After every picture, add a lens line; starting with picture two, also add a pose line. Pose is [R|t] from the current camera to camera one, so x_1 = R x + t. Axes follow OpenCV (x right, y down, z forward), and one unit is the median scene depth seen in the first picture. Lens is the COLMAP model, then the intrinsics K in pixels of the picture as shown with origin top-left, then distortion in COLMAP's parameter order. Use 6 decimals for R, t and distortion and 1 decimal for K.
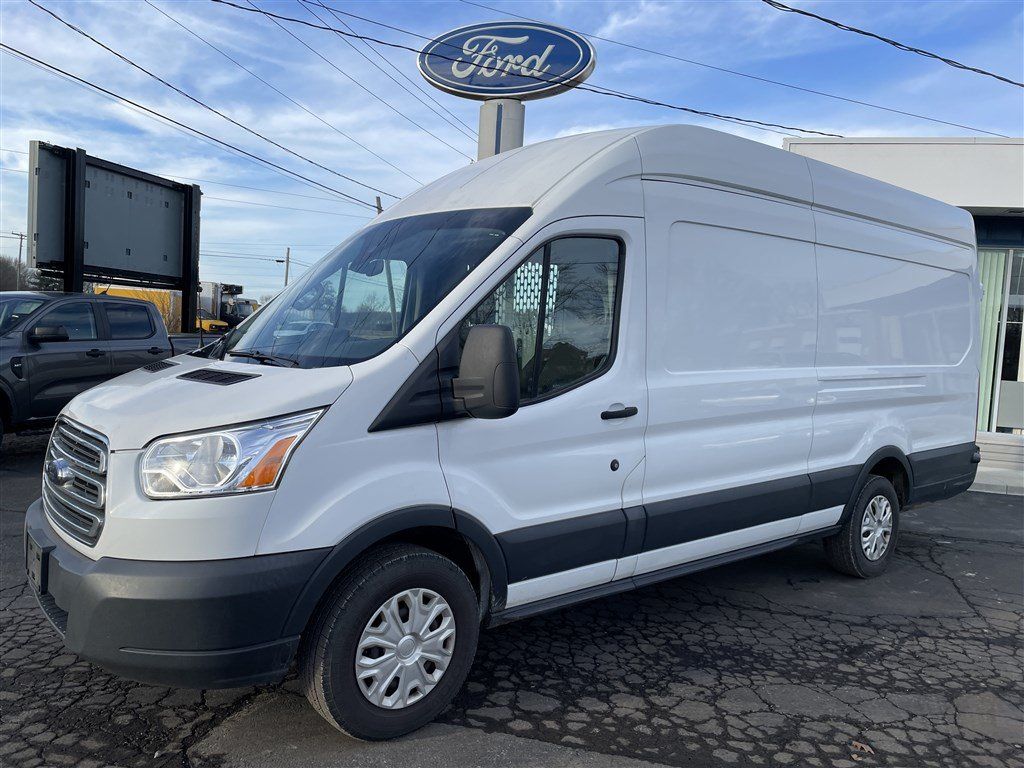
lens RADIAL K [[775.3, 0, 501.9], [0, 775.3, 379.2], [0, 0, 1]] dist [0.077656, -0.102351]
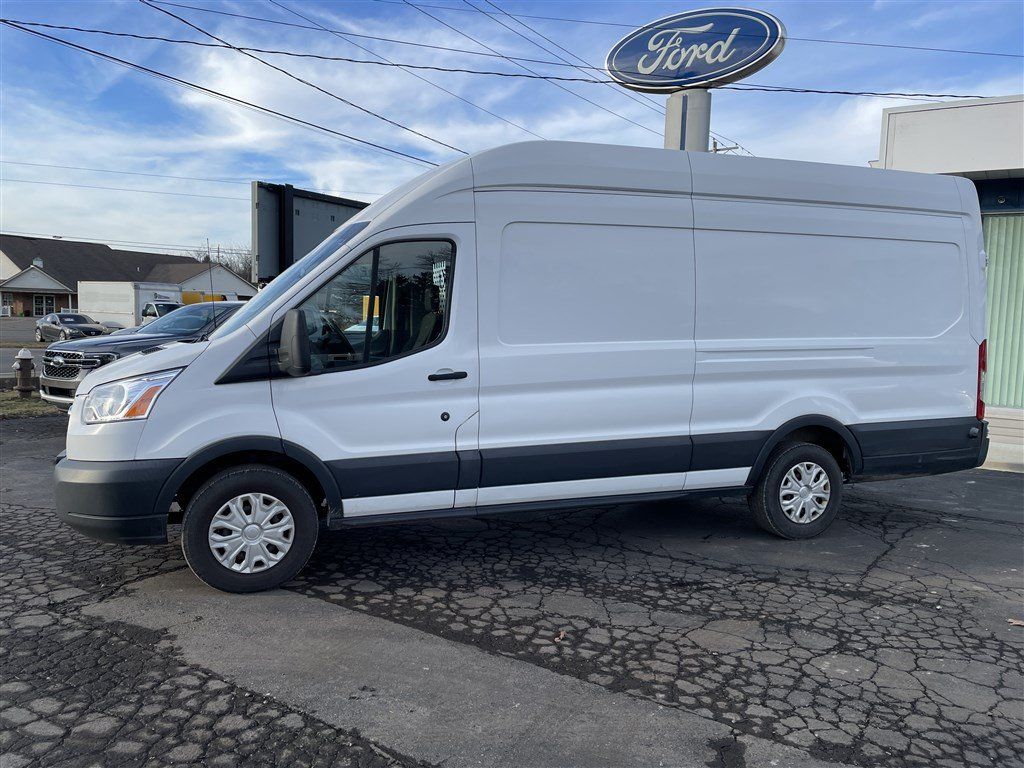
lens RADIAL K [[775.3, 0, 504.3], [0, 775.3, 387.0], [0, 0, 1]] dist [0.077656, -0.102351]
pose [[0.943509, -0.004357, -0.331317, 0.656494], [0.008884, 0.999887, 0.012150, 0.046241], [0.331227, -0.014407, 0.943441, -0.178885]]
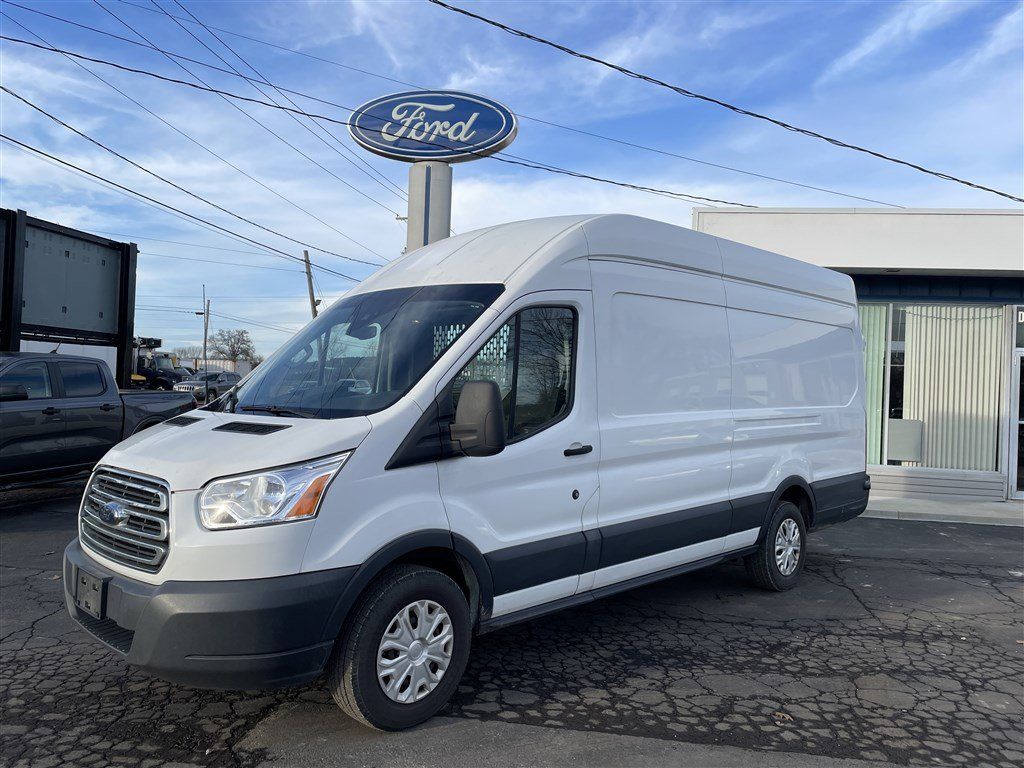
lens RADIAL K [[775.3, 0, 503.1], [0, 775.3, 370.9], [0, 0, 1]] dist [0.077656, -0.102351]
pose [[0.994637, -0.015553, 0.102254, -0.084773], [0.022918, 0.997195, -0.071250, 0.003126], [-0.100860, 0.073211, 0.992203, -0.190866]]
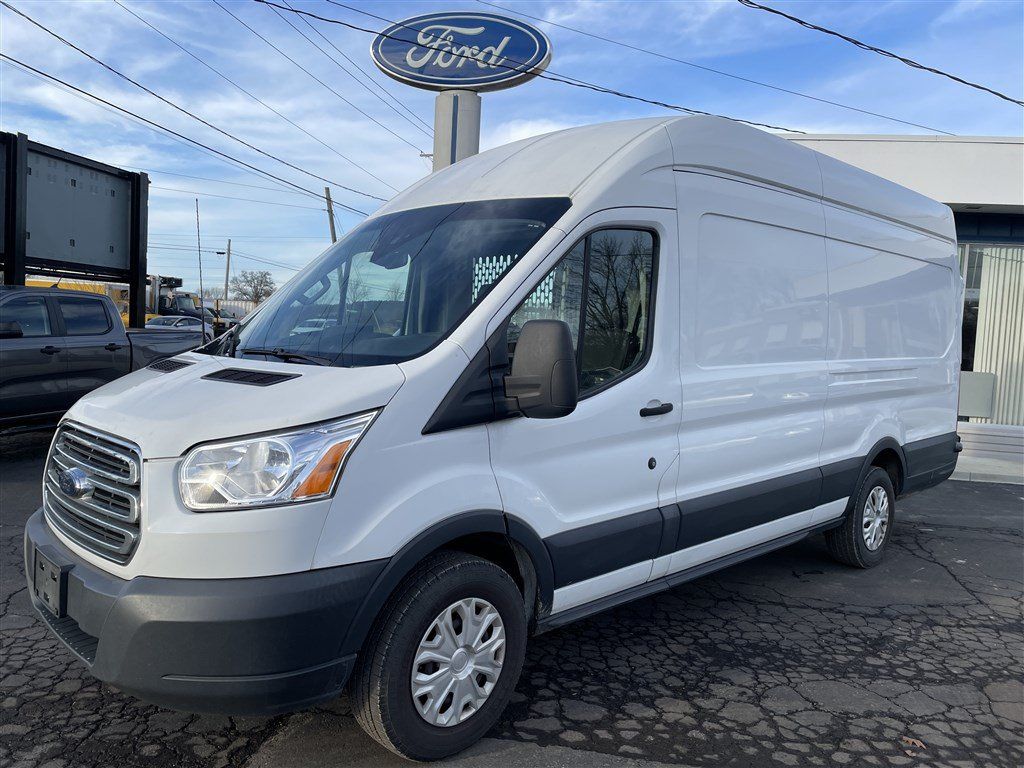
lens RADIAL K [[775.3, 0, 508.5], [0, 775.3, 375.7], [0, 0, 1]] dist [0.077656, -0.102351]
pose [[0.996764, -0.008938, 0.079884, -0.109758], [0.008598, 0.999952, 0.004599, -0.005080], [-0.079921, -0.003897, 0.996794, 0.041887]]
